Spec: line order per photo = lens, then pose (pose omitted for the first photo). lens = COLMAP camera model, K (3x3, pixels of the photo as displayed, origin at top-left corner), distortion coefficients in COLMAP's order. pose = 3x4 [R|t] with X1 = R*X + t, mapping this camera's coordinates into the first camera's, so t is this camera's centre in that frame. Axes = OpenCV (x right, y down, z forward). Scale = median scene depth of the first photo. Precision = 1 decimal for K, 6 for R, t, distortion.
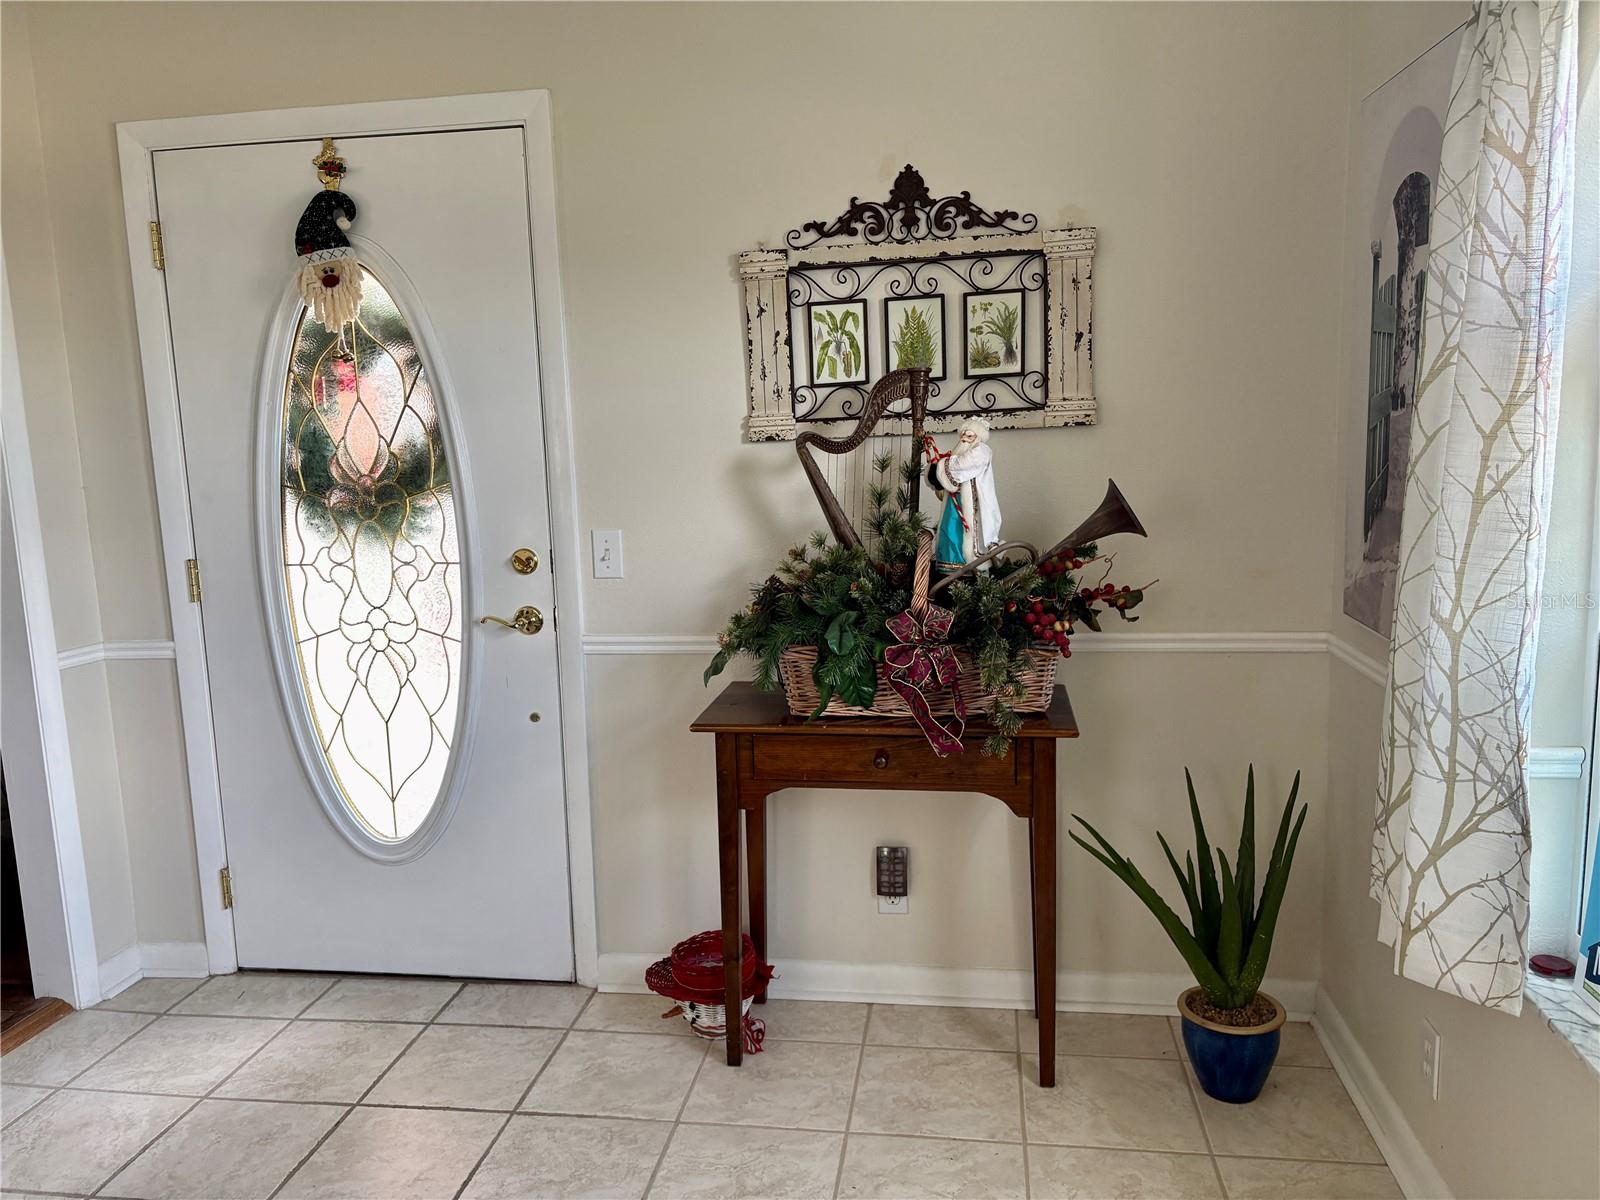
lens RADIAL K [[1198.2, 0, 801.1], [0, 1198.2, 610.5], [0, 0, 1]] dist [0.096181, -0.108375]
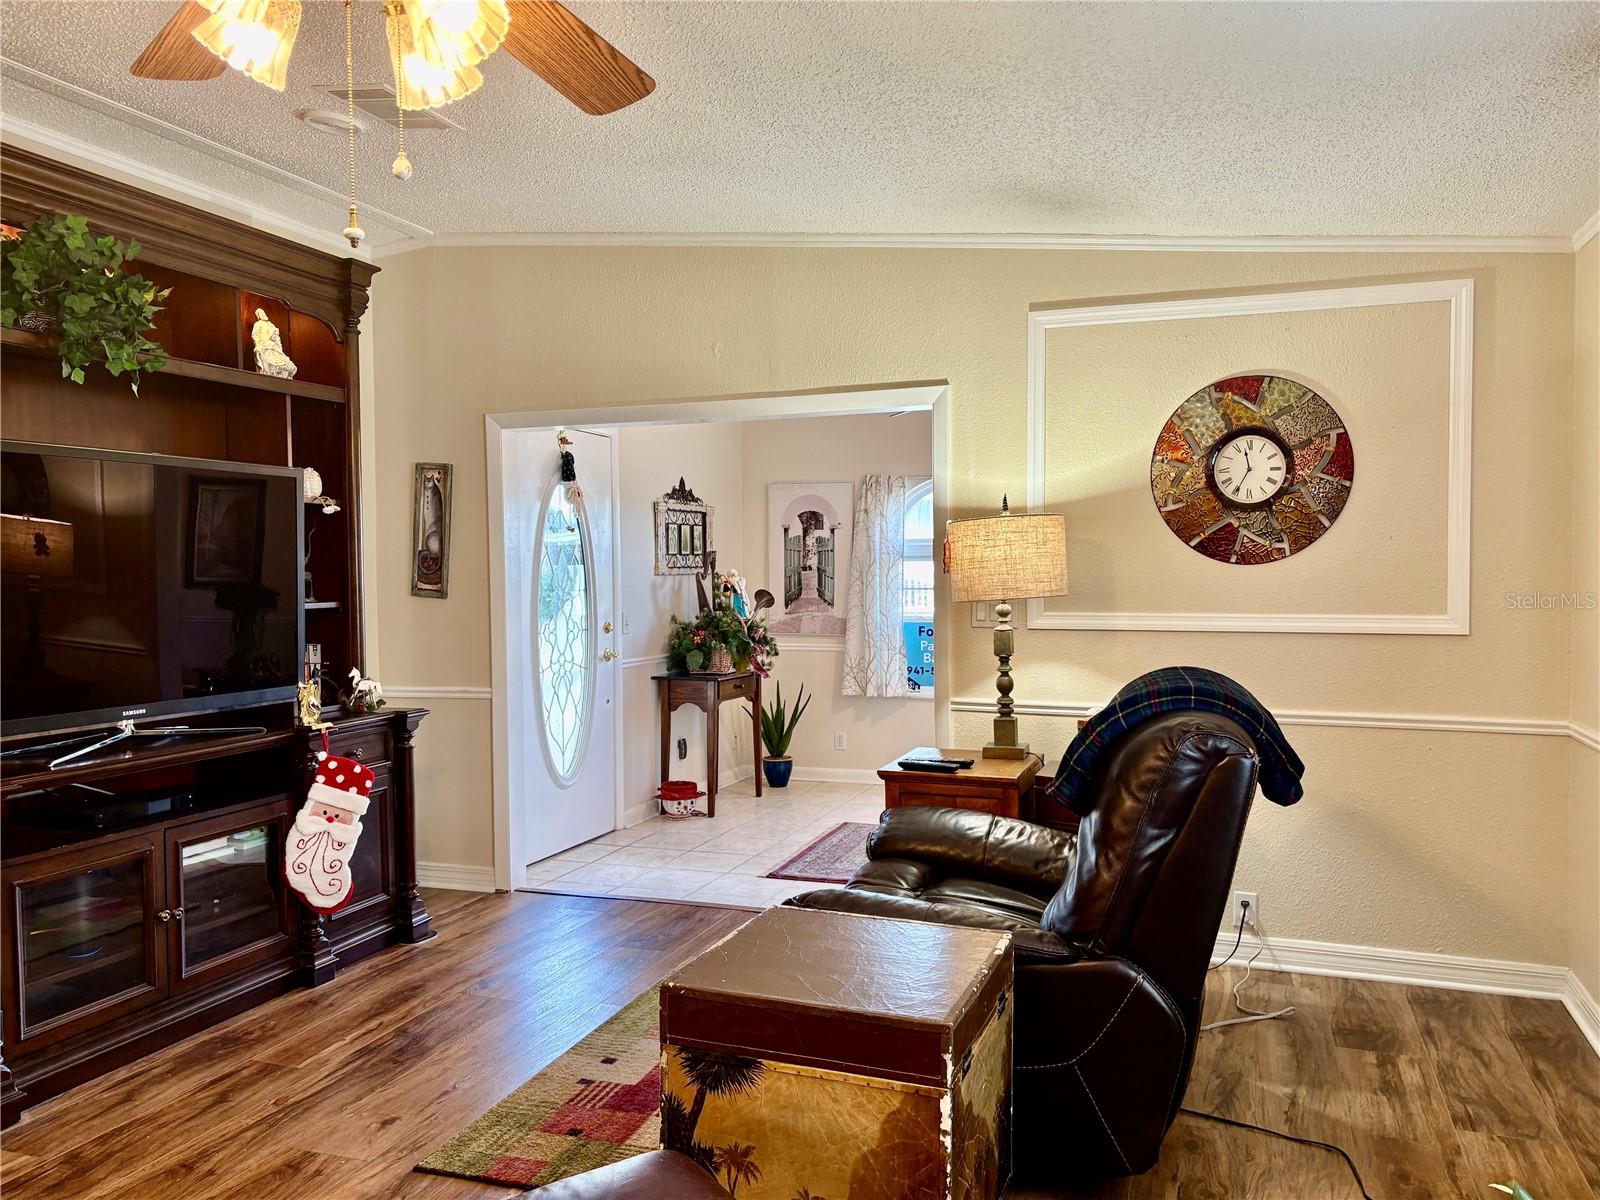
lens RADIAL K [[1198.2, 0, 801.1], [0, 1198.2, 610.5], [0, 0, 1]] dist [0.096181, -0.108375]
pose [[0.202394, 0.005657, 0.979288, -2.319721], [0.142359, 0.989191, -0.035137, 0.054571], [-0.968902, 0.146522, 0.199401, 0.237824]]
